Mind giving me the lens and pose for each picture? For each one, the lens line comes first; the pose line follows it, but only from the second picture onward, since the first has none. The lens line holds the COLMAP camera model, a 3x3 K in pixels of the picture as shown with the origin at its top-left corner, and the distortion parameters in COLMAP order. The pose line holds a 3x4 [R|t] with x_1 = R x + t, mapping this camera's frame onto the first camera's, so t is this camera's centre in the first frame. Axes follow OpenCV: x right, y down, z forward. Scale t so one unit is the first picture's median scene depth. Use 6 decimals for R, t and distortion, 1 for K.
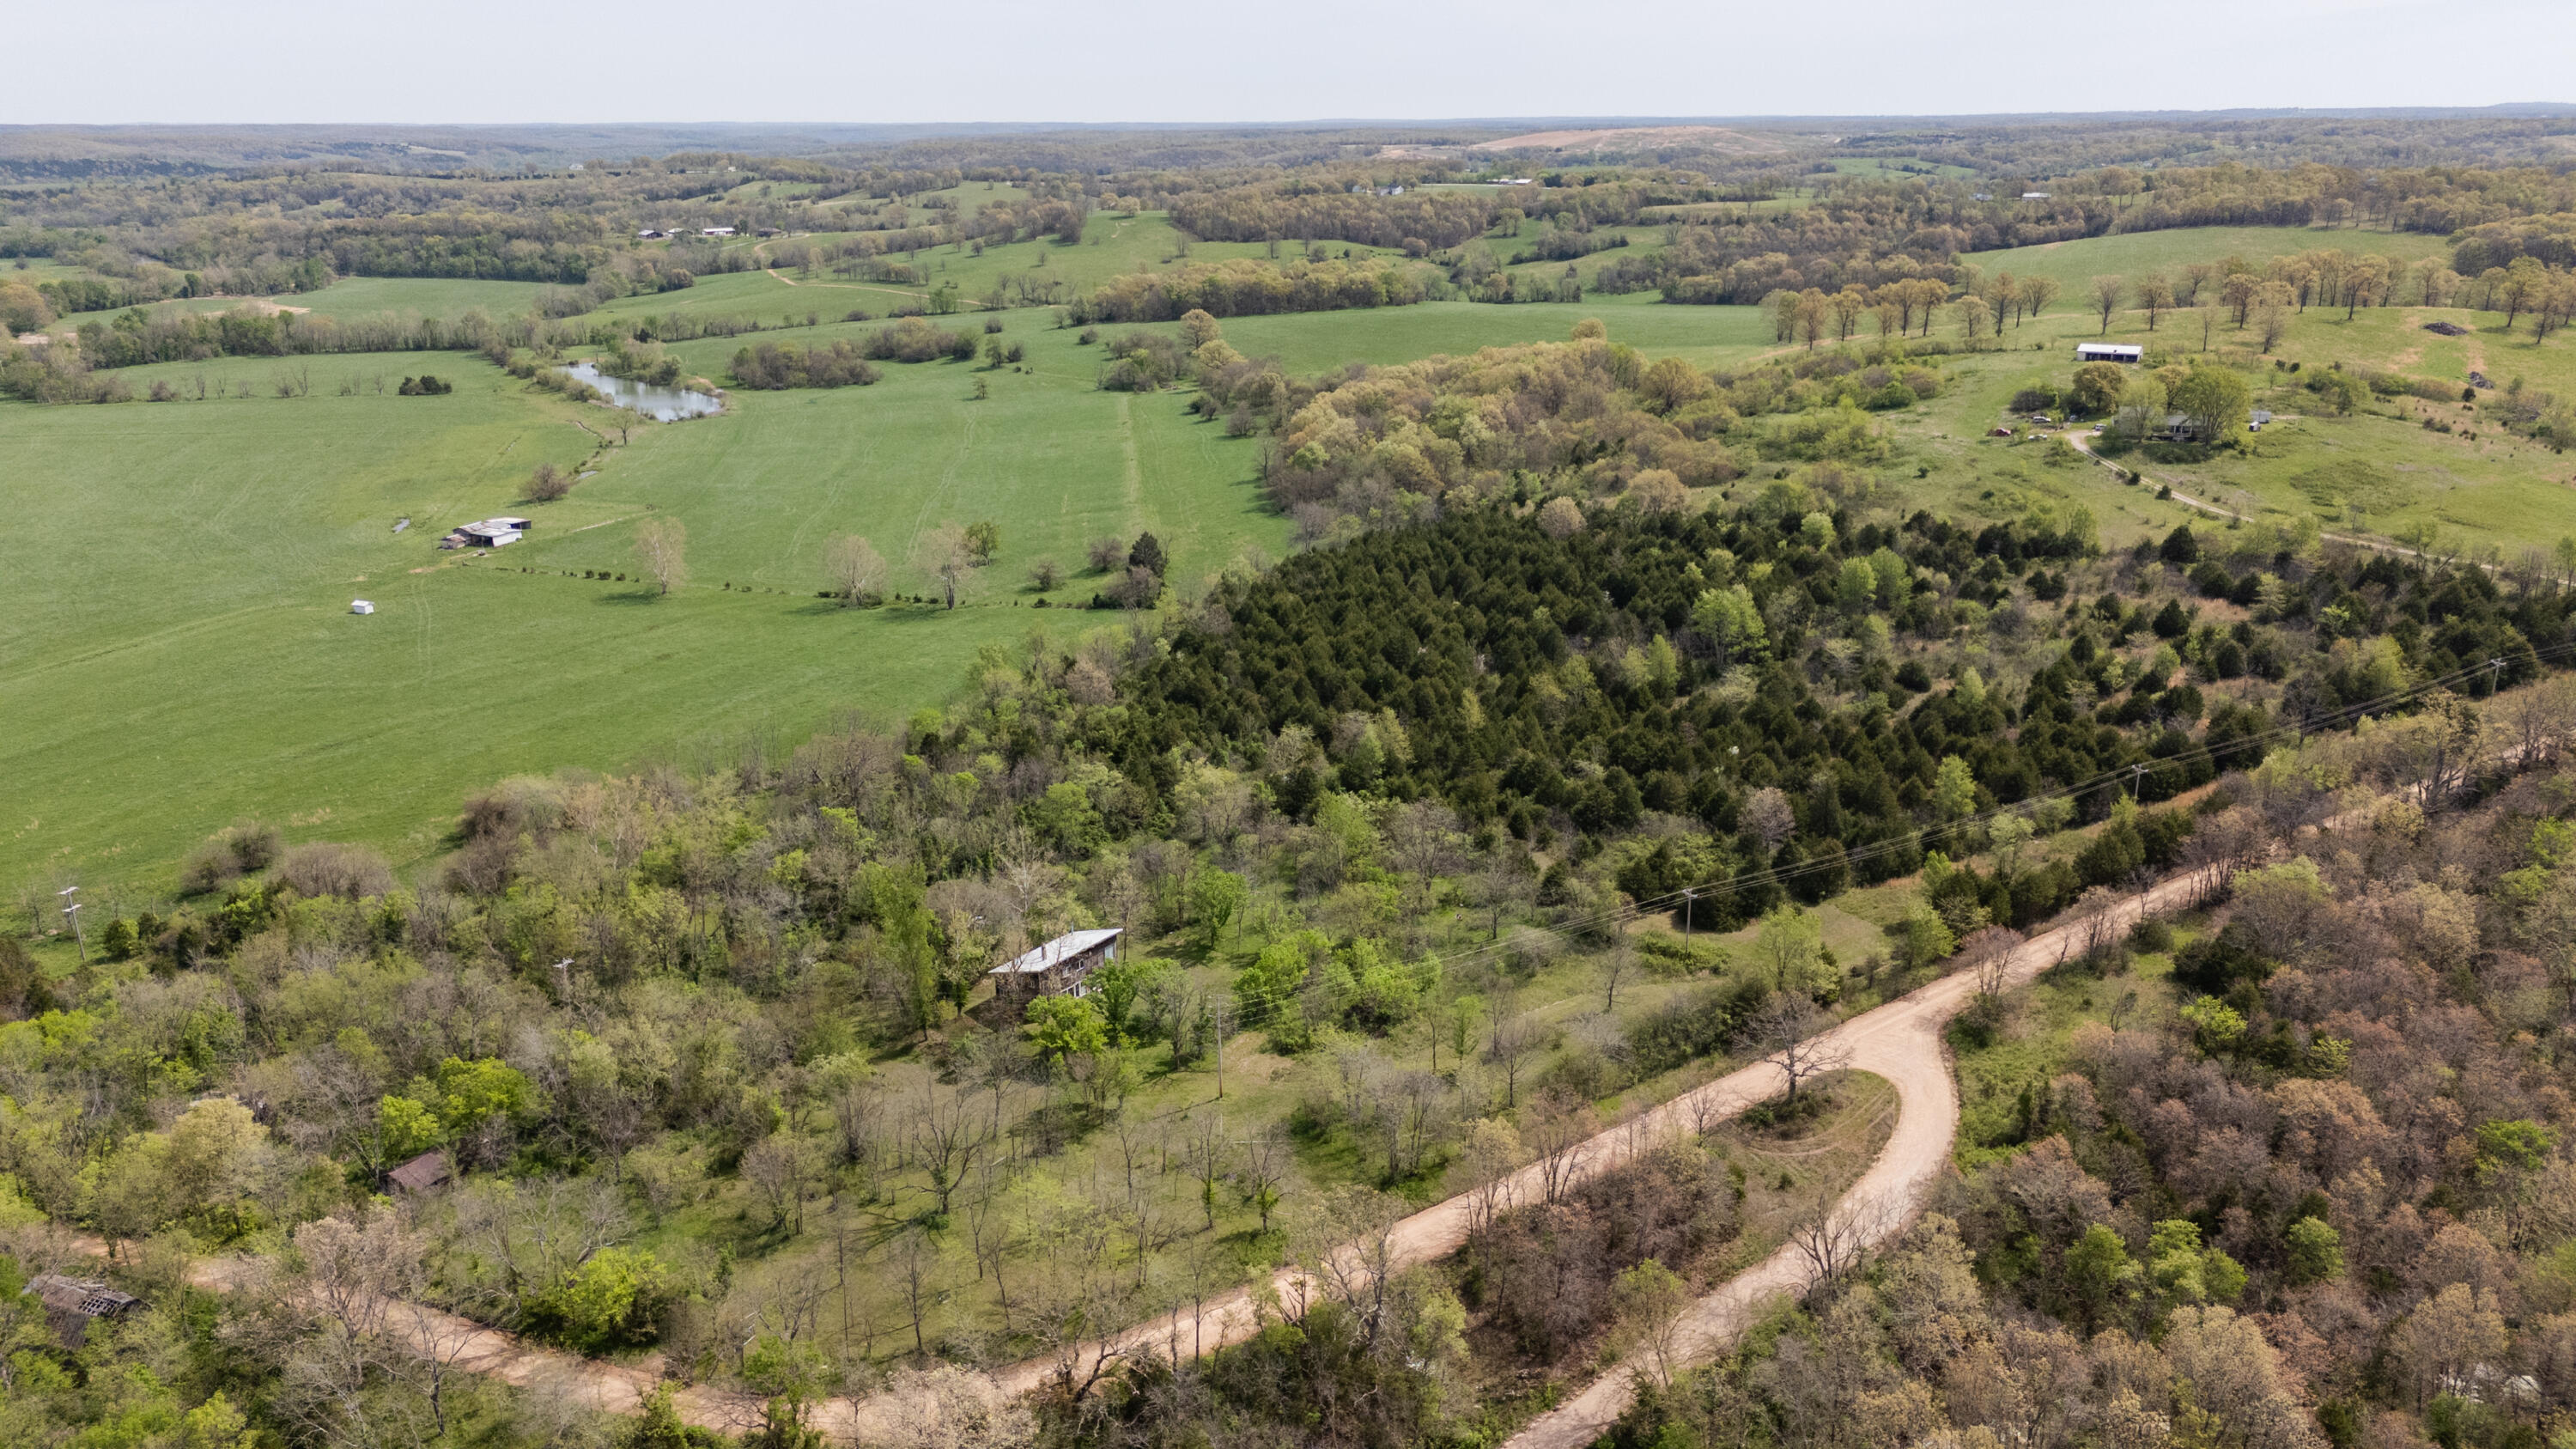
lens RADIAL K [[1900.5, 0, 1298.4], [0, 1900.5, 731.0], [0, 0, 1]] dist [0.078469, -0.067694]
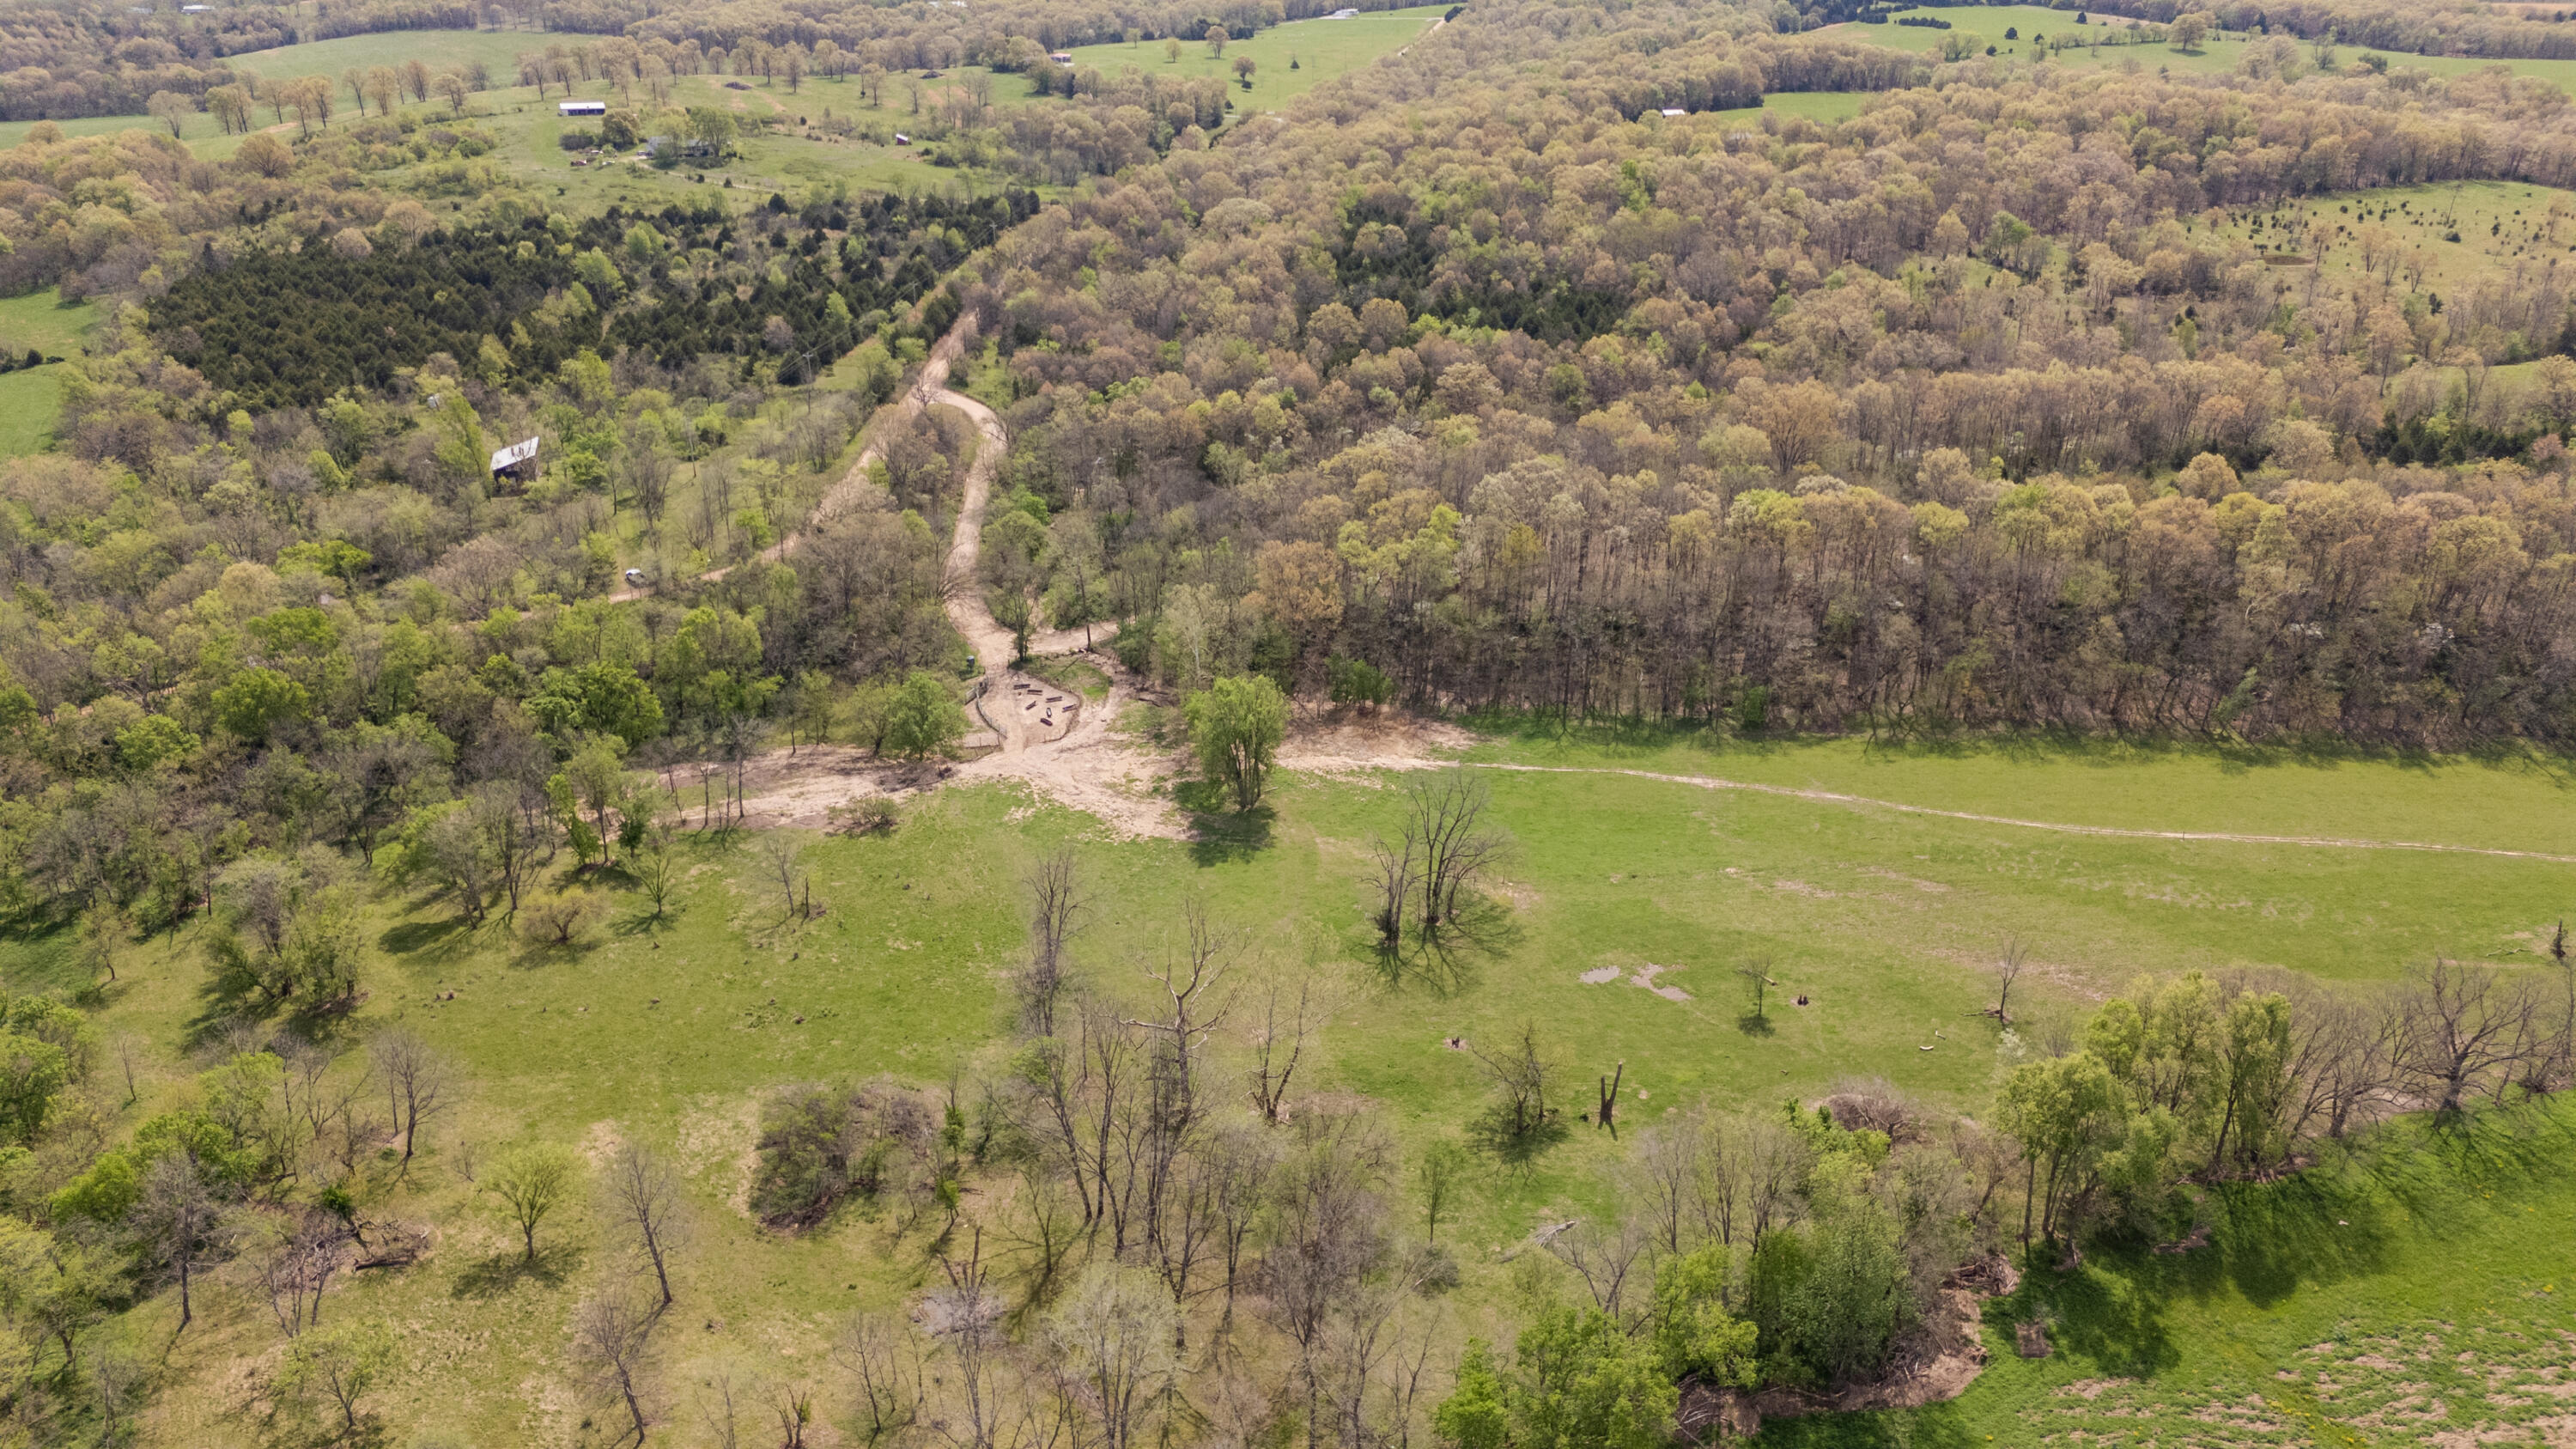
lens RADIAL K [[1908.8, 0, 1313.7], [0, 1908.8, 723.9], [0, 0, 1]] dist [0.059777, -0.036110]
pose [[0.579066, -0.310919, 0.753666, -0.293419], [0.250548, 0.947556, 0.198402, 0.049998], [-0.775828, 0.073942, 0.626597, -0.154896]]
